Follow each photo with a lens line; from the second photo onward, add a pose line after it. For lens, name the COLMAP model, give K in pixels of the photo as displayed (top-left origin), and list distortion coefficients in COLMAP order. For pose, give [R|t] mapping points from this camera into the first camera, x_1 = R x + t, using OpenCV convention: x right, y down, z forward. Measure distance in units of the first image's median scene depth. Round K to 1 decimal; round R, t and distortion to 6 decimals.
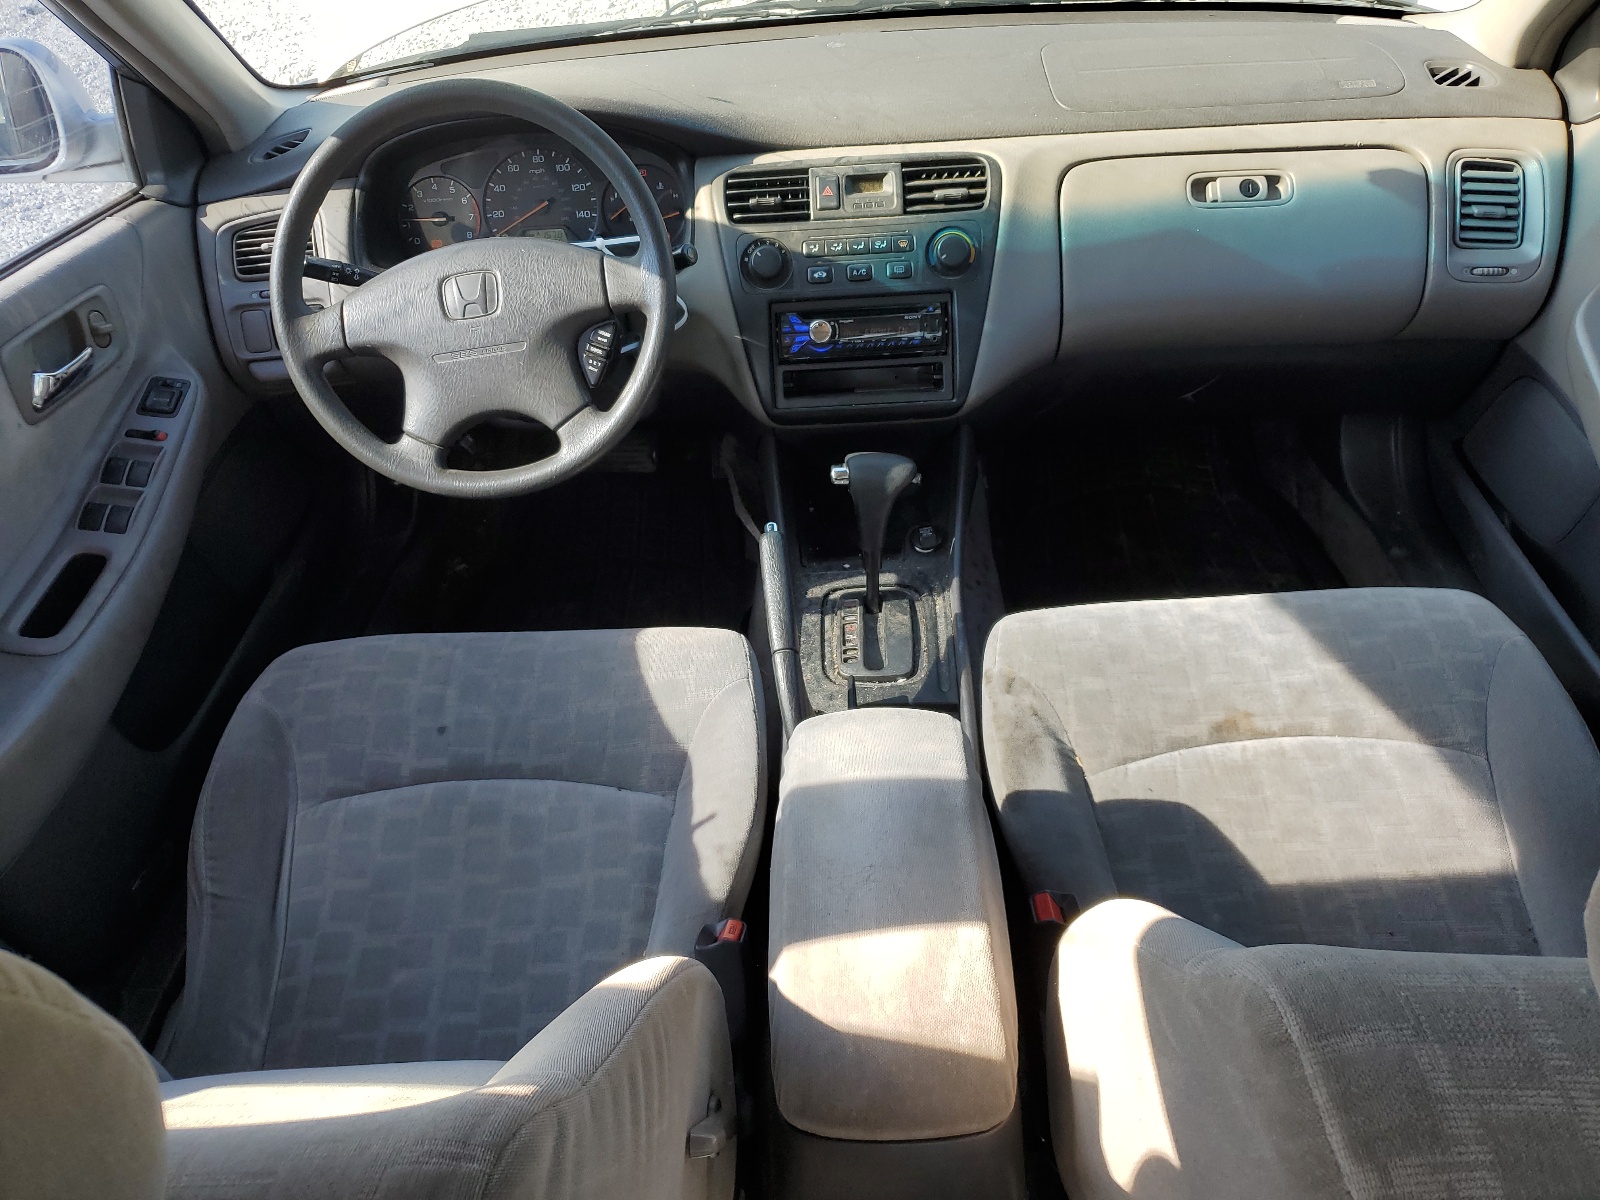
lens RADIAL K [[1213.5, 0, 798.8], [0, 1213.5, 600.5], [0, 0, 1]] dist [-0.005263, -0.001011]
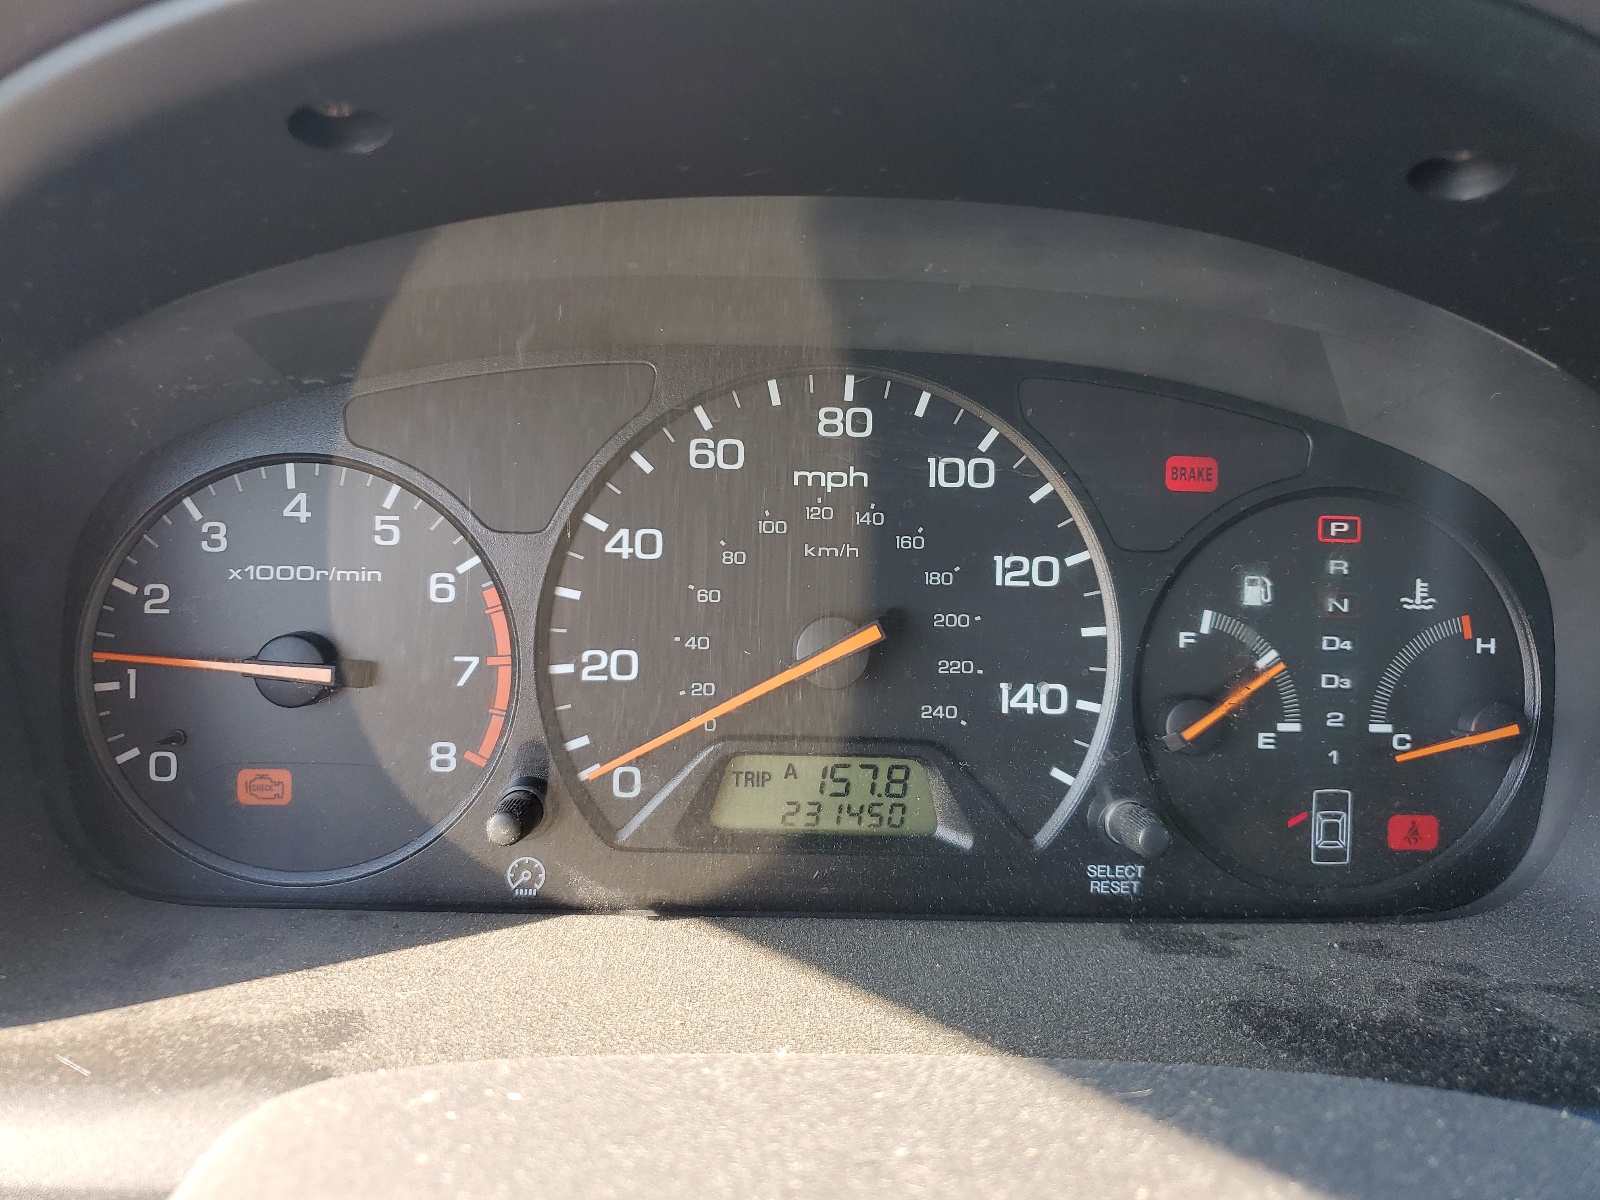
lens RADIAL K [[1213.5, 0, 800.4], [0, 1213.5, 600.4], [0, 0, 1]] dist [-0.005263, -0.001011]
pose [[0.996676, 0.073627, -0.034862, -0.212365], [-0.081025, 0.940300, -0.330562, -0.268388], [0.008443, 0.332288, 0.943140, 0.817663]]
